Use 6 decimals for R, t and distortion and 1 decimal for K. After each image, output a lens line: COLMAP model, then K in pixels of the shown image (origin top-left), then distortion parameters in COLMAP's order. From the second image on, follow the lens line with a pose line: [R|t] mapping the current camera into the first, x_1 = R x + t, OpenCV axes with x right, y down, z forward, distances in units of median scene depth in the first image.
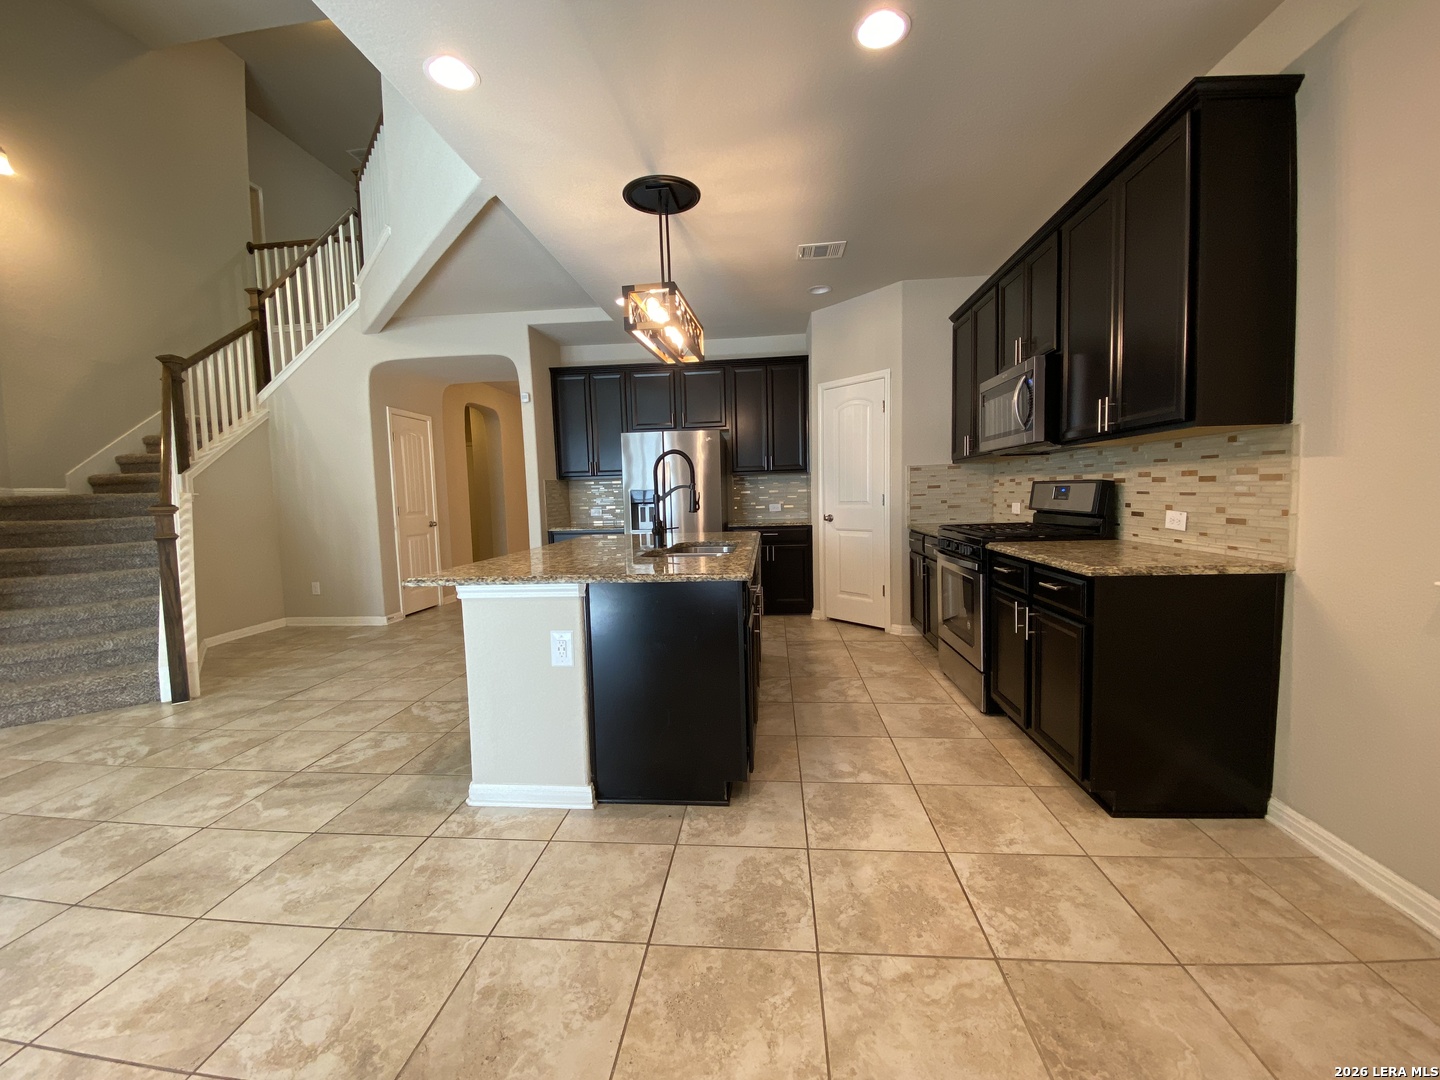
lens RADIAL K [[588.6, 0, 718.6], [0, 588.6, 540.6], [0, 0, 1]] dist [-0.016028, -0.000733]
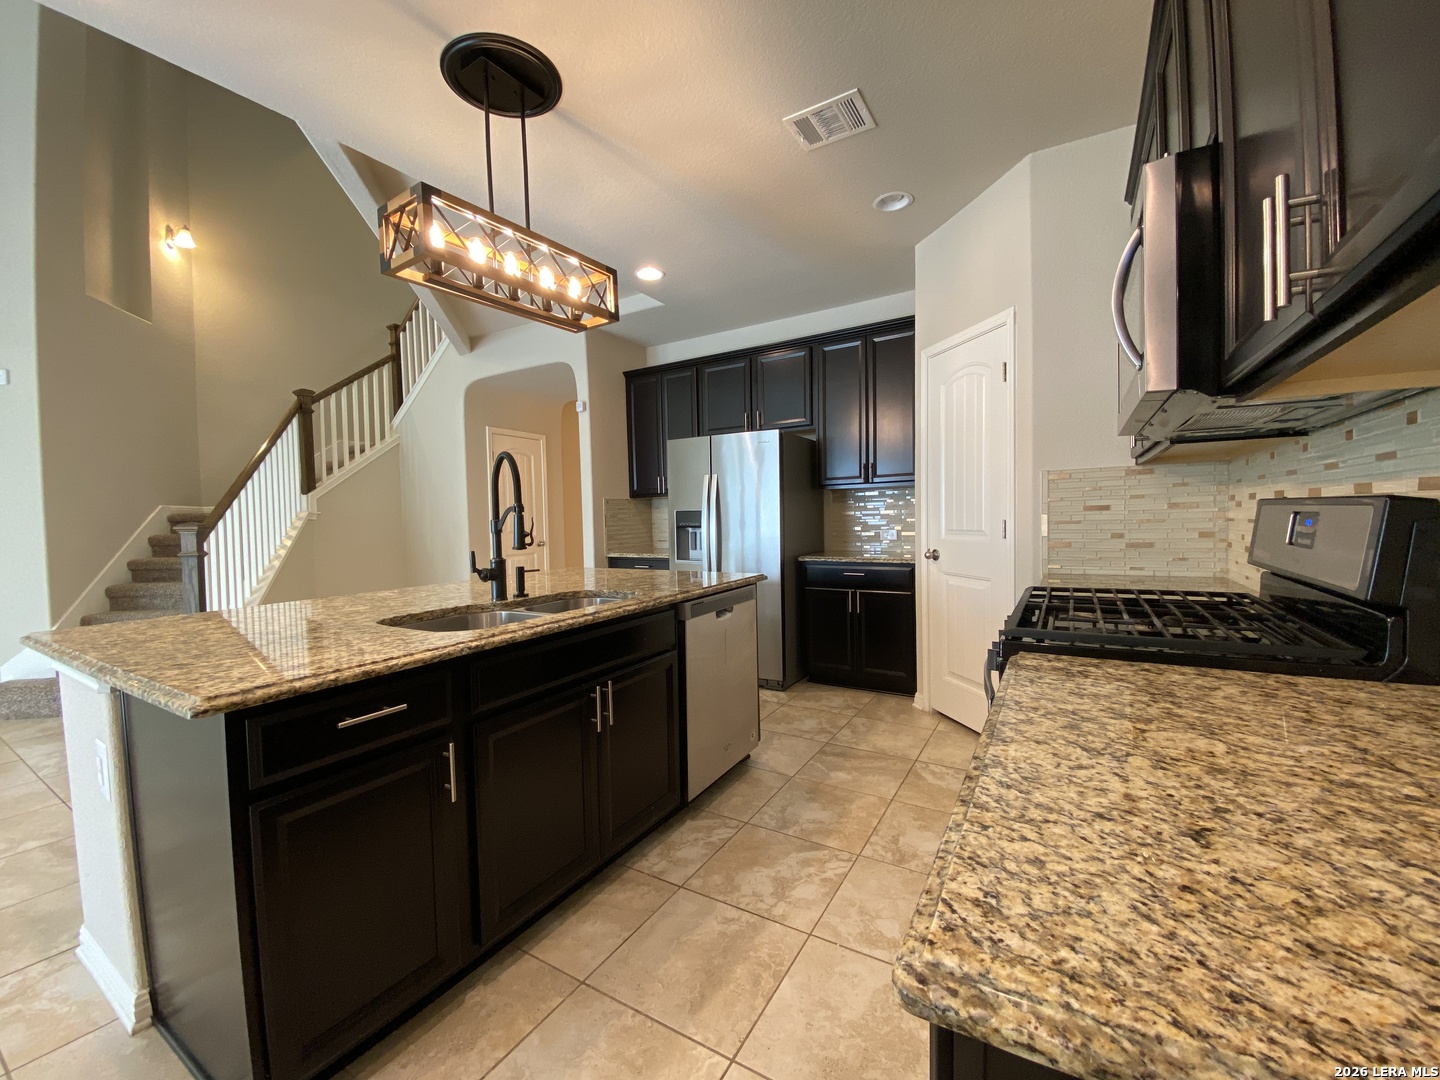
lens RADIAL K [[588.6, 0, 718.3], [0, 588.6, 534.0], [0, 0, 1]] dist [-0.016028, -0.000733]
pose [[0.896487, 0.021890, -0.442529, 0.271973], [-0.038335, 0.998866, -0.028249, -0.035813], [0.441409, 0.042290, 0.896309, 0.330376]]
